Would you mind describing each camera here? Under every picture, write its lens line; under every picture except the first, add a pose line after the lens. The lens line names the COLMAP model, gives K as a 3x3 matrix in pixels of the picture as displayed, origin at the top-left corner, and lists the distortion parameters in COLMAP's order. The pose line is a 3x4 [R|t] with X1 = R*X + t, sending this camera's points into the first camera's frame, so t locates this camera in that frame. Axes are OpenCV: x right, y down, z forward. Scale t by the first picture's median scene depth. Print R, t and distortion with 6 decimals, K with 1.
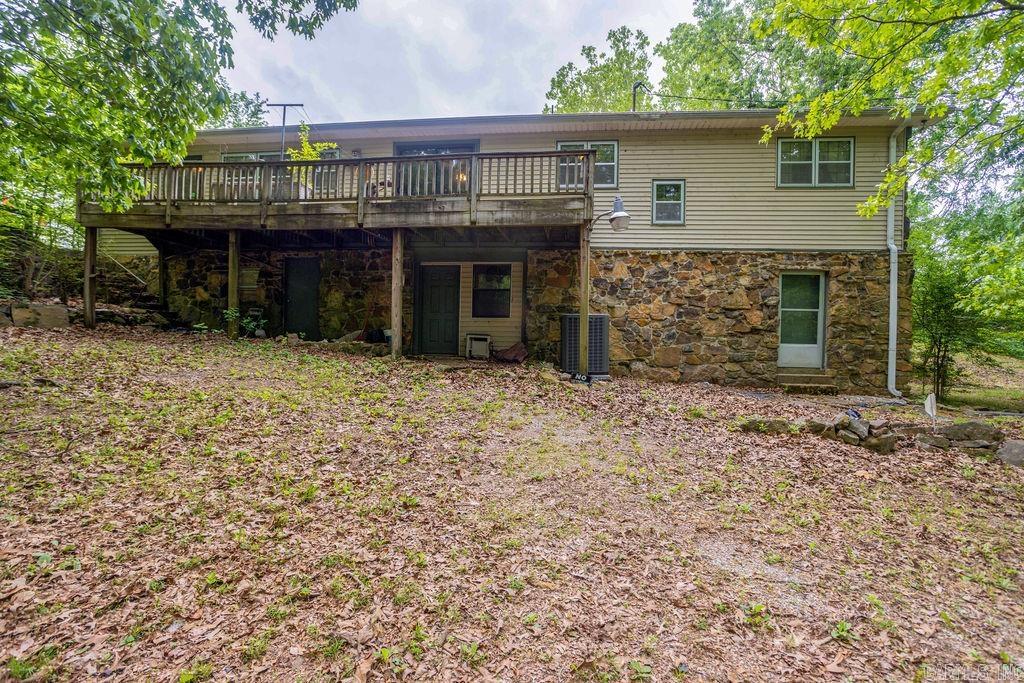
lens RADIAL K [[520.0, 0, 512.0], [0, 520.0, 341.5], [0, 0, 1]] dist [0.000063, 0.018782]
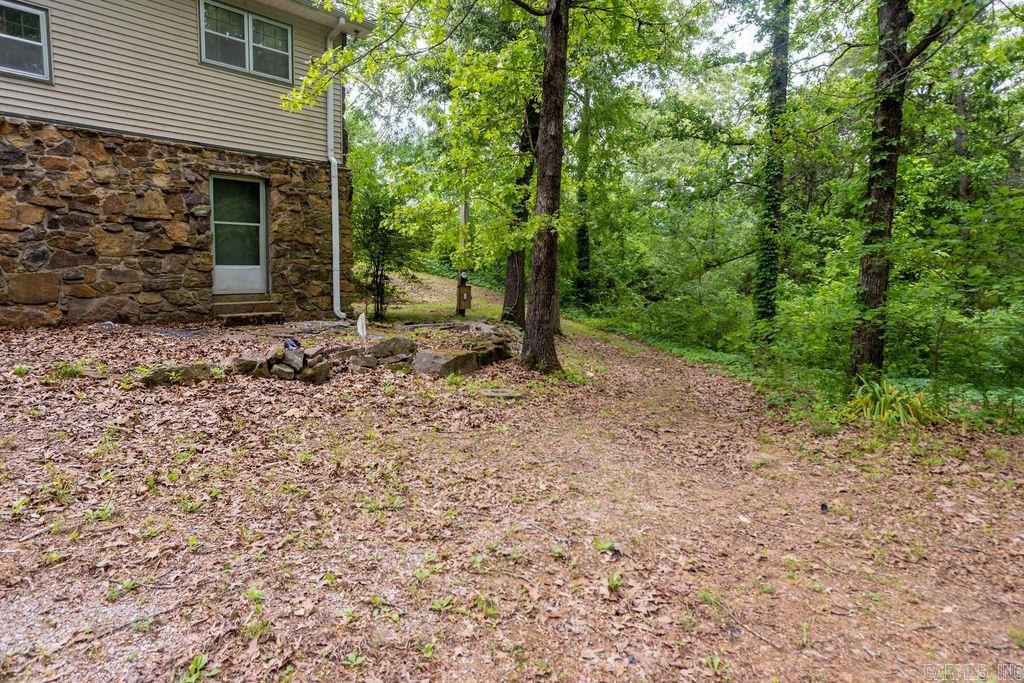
lens RADIAL K [[520.0, 0, 512.0], [0, 520.0, 341.5], [0, 0, 1]] dist [0.000063, 0.018782]
pose [[0.656577, -0.124479, 0.743917, 0.216106], [0.019138, 0.988720, 0.148550, 0.010221], [-0.754016, -0.083297, 0.651553, 0.128671]]
